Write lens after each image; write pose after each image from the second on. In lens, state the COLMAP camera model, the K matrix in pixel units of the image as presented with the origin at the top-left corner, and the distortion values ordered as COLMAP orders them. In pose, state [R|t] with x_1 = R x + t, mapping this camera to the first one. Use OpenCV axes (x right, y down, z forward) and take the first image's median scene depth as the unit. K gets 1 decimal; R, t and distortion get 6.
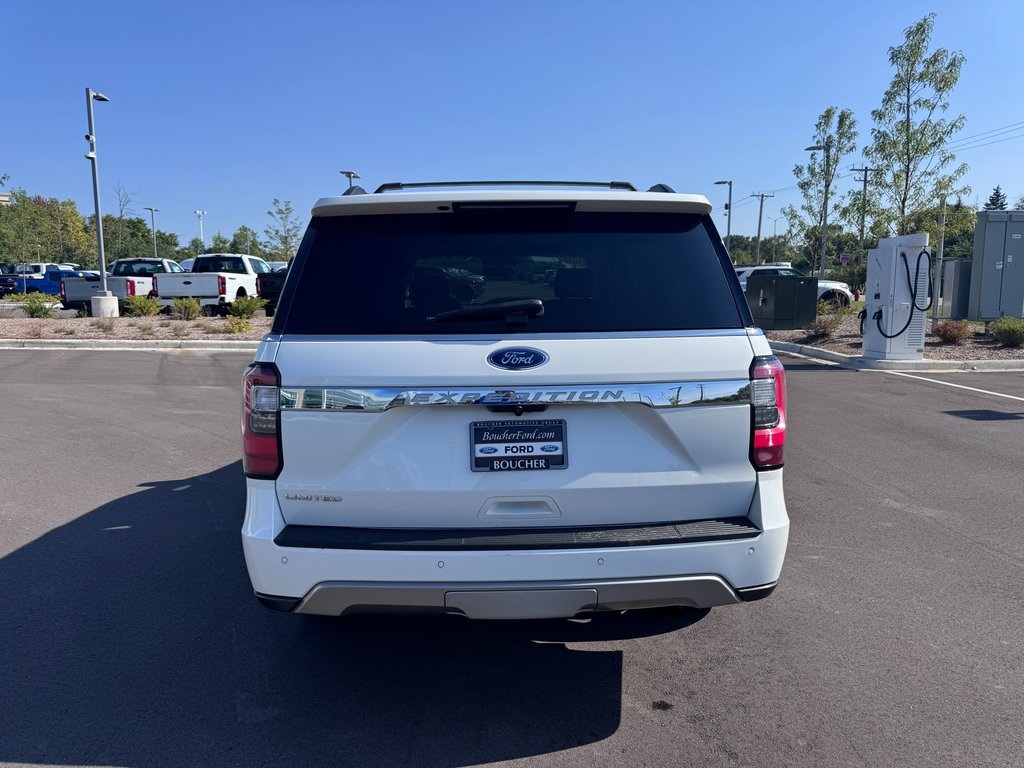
lens RADIAL K [[732.3, 0, 507.4], [0, 732.3, 377.1], [0, 0, 1]] dist [0.039569, -0.052600]
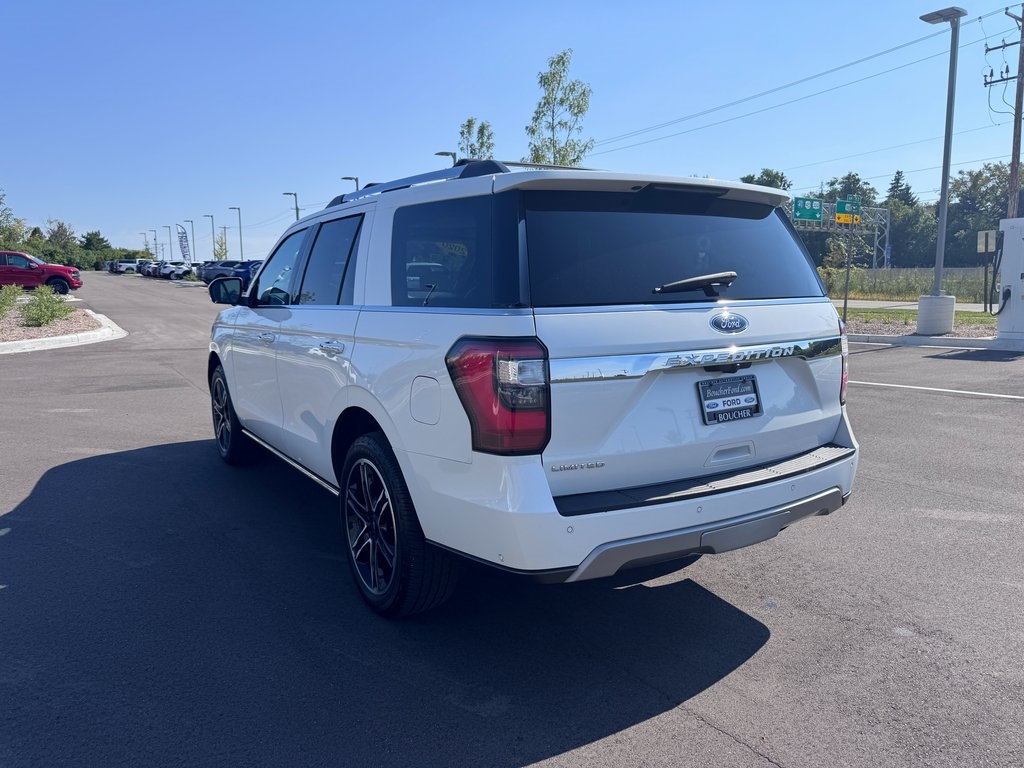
lens RADIAL K [[732.3, 0, 505.7], [0, 732.3, 379.0], [0, 0, 1]] dist [0.039569, -0.052600]
pose [[0.860633, -0.063050, 0.505308, -0.145066], [0.058019, 0.997984, 0.025707, 0.001866], [-0.505910, 0.007193, 0.862556, 0.029730]]
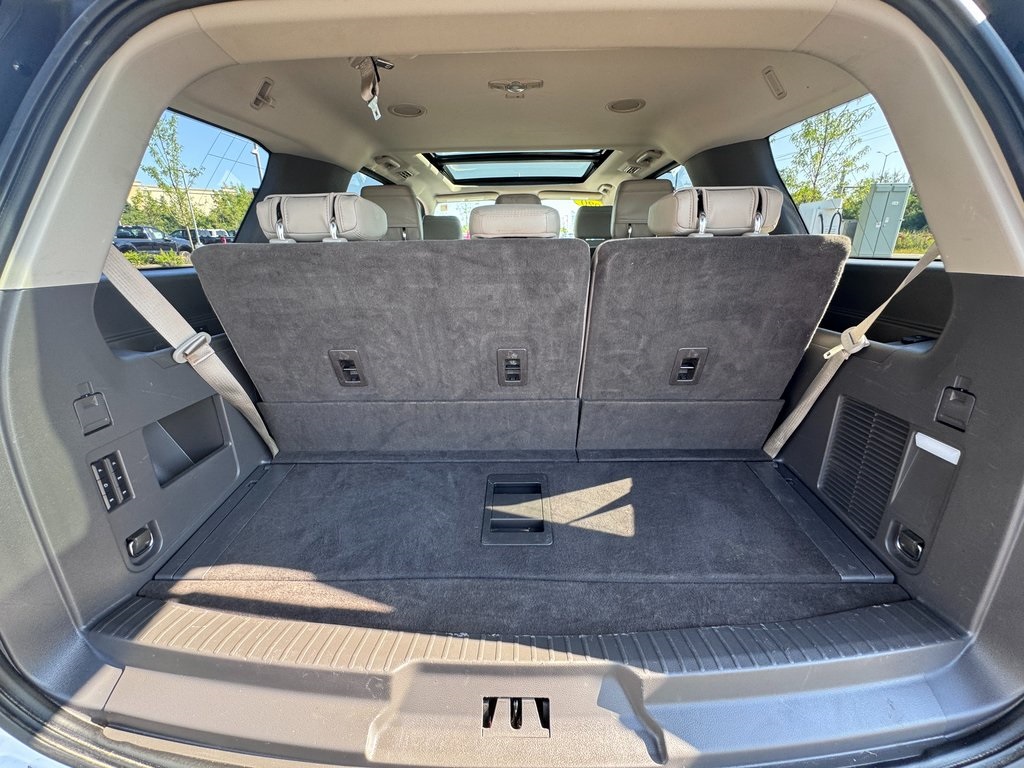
lens RADIAL K [[411.2, 0, 510.8], [0, 411.2, 382.0], [0, 0, 1]] dist [-0.003204, -0.000011]
pose [[0.998800, 0.012572, -0.047342, 0.003812], [-0.002867, 0.979851, 0.199708, -0.011751], [0.048899, -0.199333, 0.978711, 0.143833]]
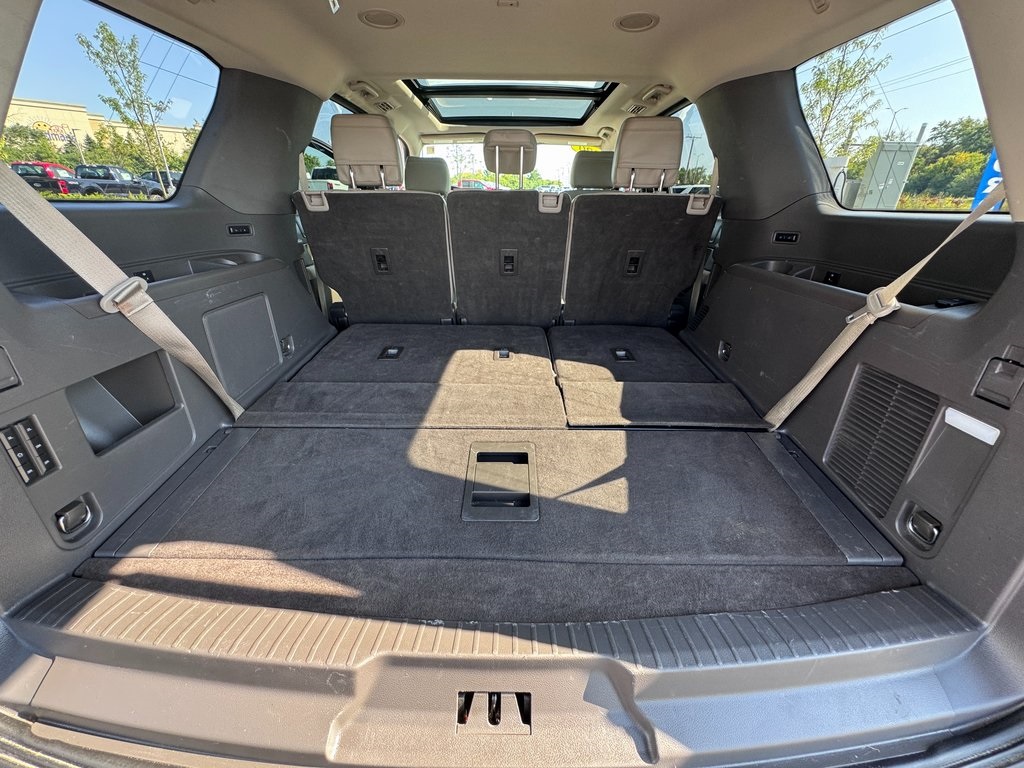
lens RADIAL K [[411.2, 0, 510.6], [0, 411.2, 382.3], [0, 0, 1]] dist [-0.003204, -0.000011]
pose [[0.999218, 0.033480, -0.021039, 0.004070], [-0.025783, 0.955061, 0.295285, -0.010539], [0.029979, -0.294512, 0.955178, 0.150347]]
